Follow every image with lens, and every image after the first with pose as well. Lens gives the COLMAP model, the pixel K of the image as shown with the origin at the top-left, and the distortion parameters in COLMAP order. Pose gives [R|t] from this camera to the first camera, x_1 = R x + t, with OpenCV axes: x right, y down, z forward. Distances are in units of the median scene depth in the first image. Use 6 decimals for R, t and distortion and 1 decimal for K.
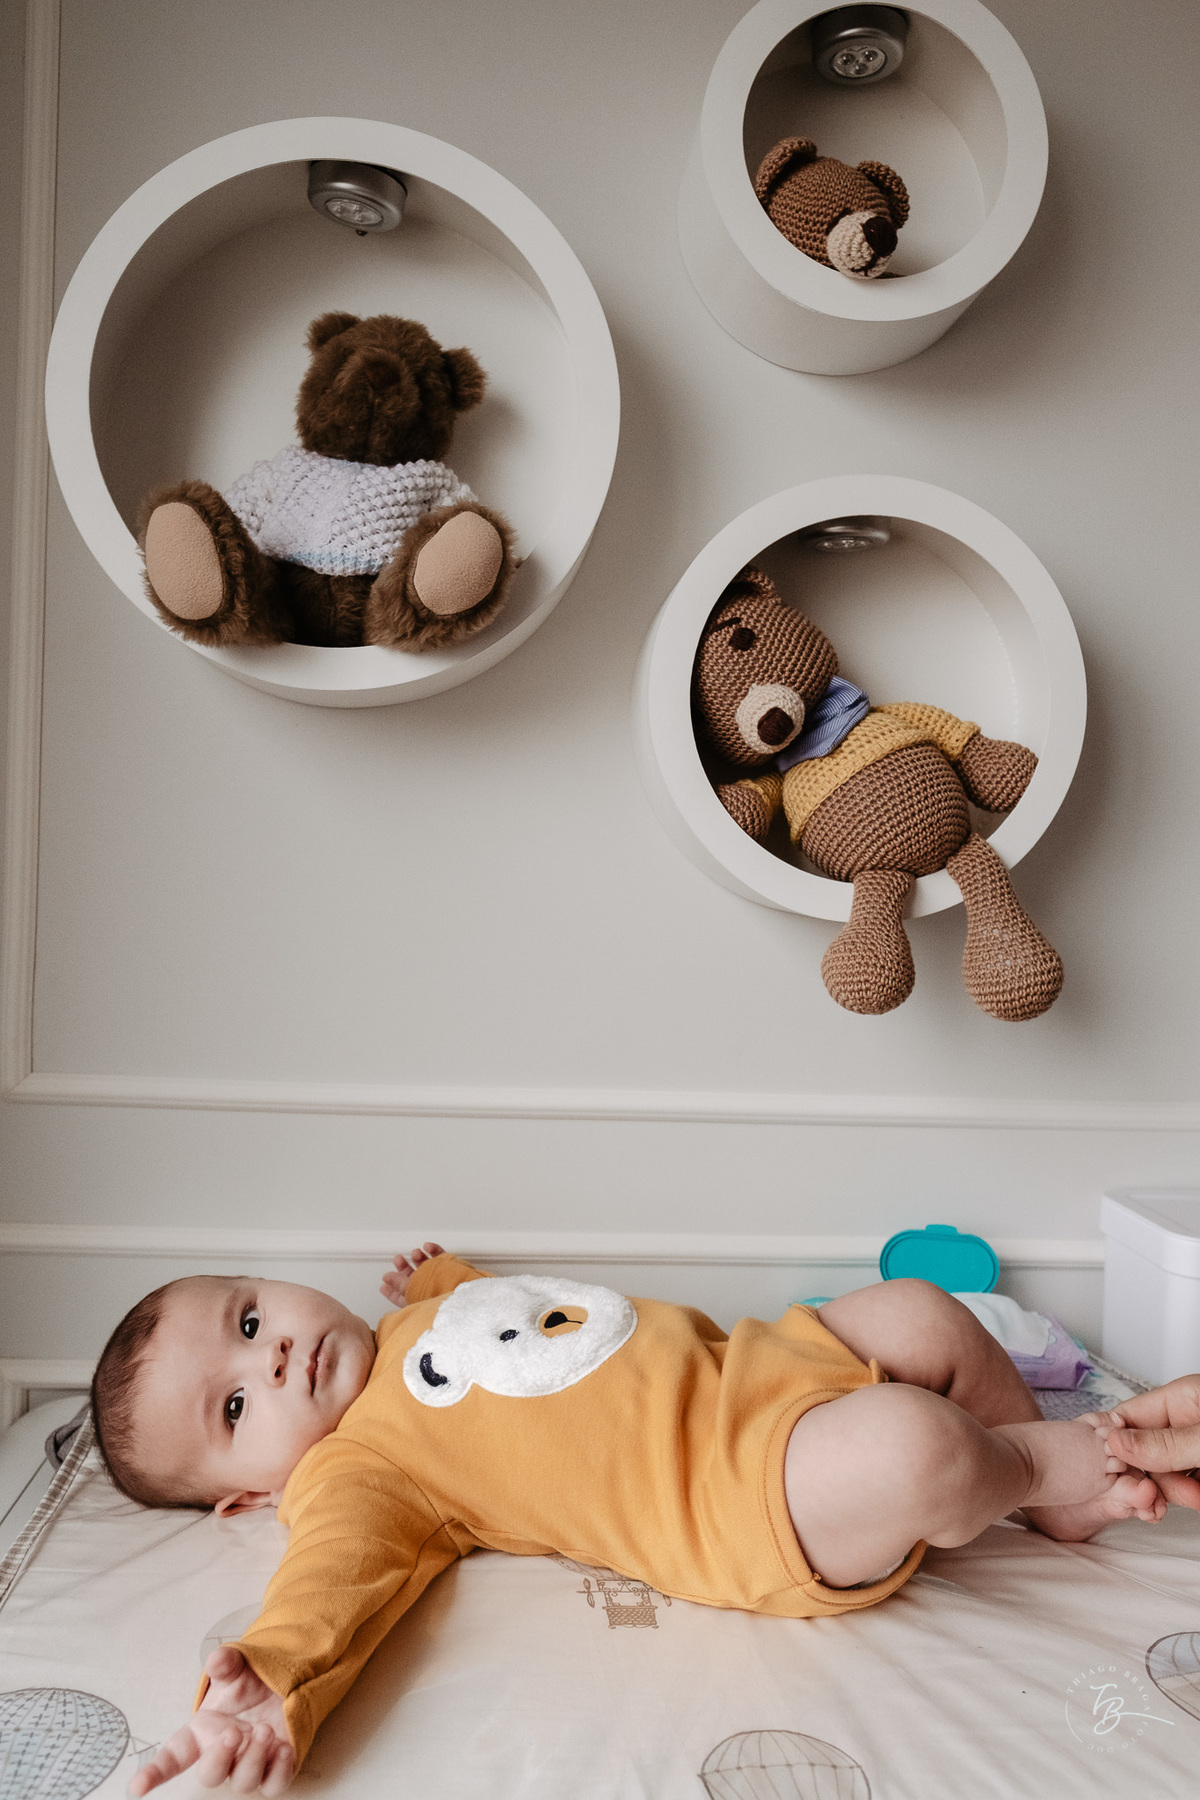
lens RADIAL K [[1272.8, 0, 600.0], [0, 1272.8, 900.0], [0, 0, 1]] dist [-0.015740, 0.000632]
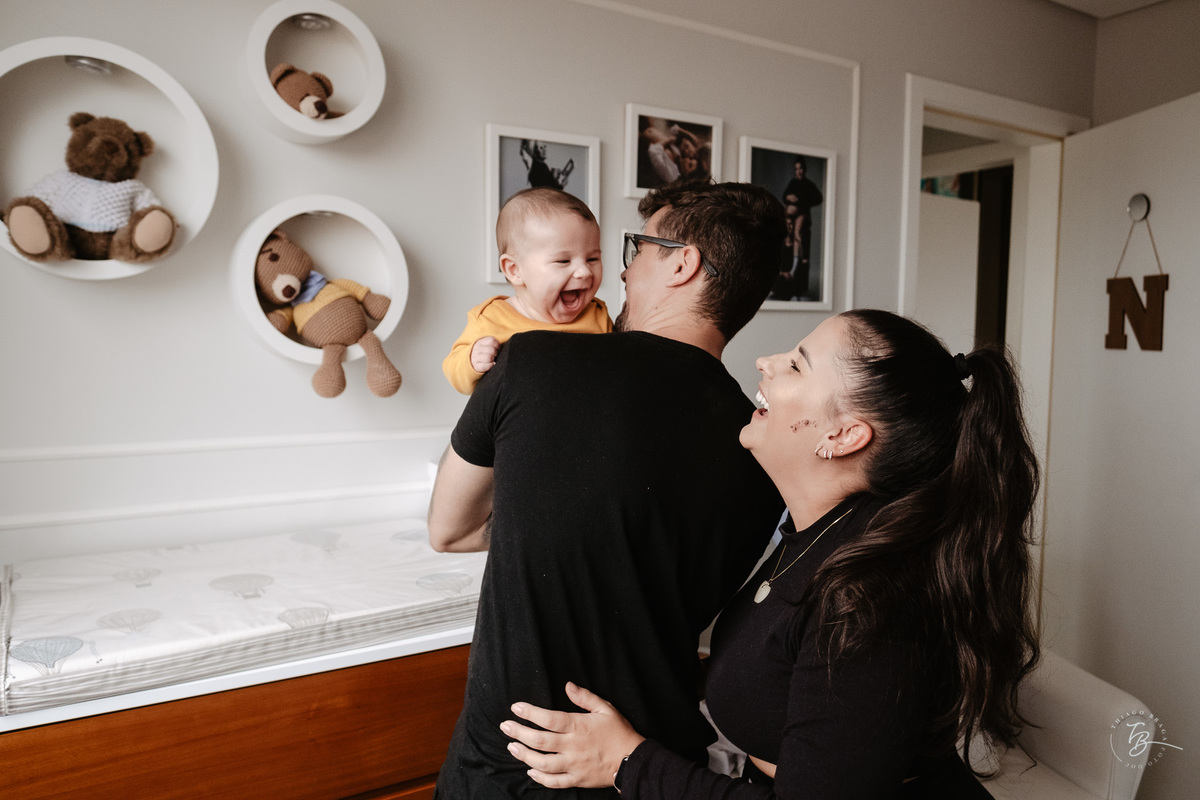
lens RADIAL K [[813.1, 0, 565.0], [0, 813.1, 371.9], [0, 0, 1]] dist [-0.001572, 0.000573]
pose [[0.905078, -0.050678, 0.422215, -0.062113], [0.035059, 0.998386, 0.044681, -0.025516], [-0.423798, -0.025637, 0.905394, -0.757180]]
